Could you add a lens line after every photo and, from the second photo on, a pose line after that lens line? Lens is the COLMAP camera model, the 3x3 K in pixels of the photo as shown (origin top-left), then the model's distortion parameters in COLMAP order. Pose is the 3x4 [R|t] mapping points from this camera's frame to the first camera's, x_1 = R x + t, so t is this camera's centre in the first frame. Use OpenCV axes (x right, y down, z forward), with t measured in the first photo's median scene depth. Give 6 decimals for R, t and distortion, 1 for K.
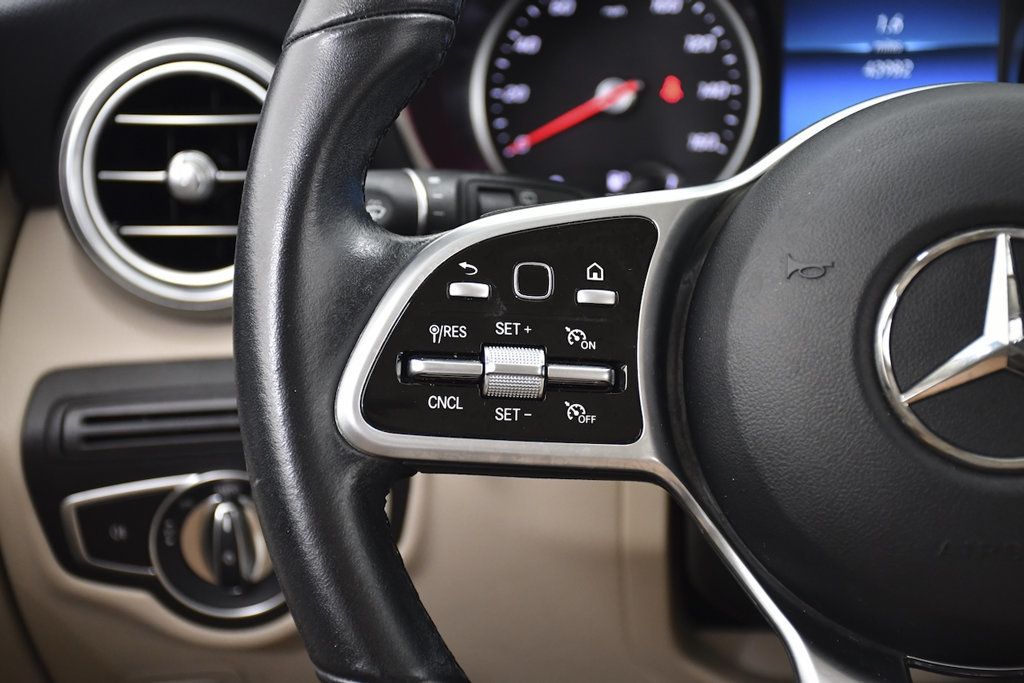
lens RADIAL K [[1902.7, 0, 512.0], [0, 1902.7, 341.5], [0, 0, 1]] dist [0.251630, 0.119615]
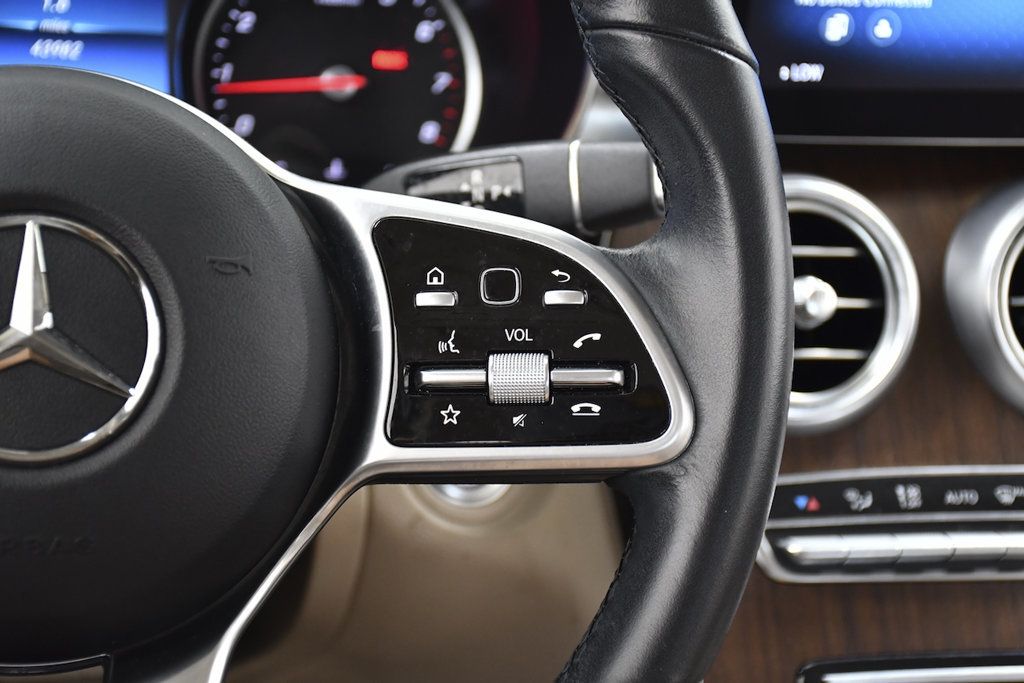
lens RADIAL K [[1902.7, 0, 512.0], [0, 1902.7, 341.5], [0, 0, 1]] dist [0.251630, 0.119615]
pose [[0.953834, -0.002523, 0.300322, 0.172573], [0.000039, 0.999966, 0.008274, -0.002557], [-0.300333, -0.007880, 0.953802, -0.006219]]
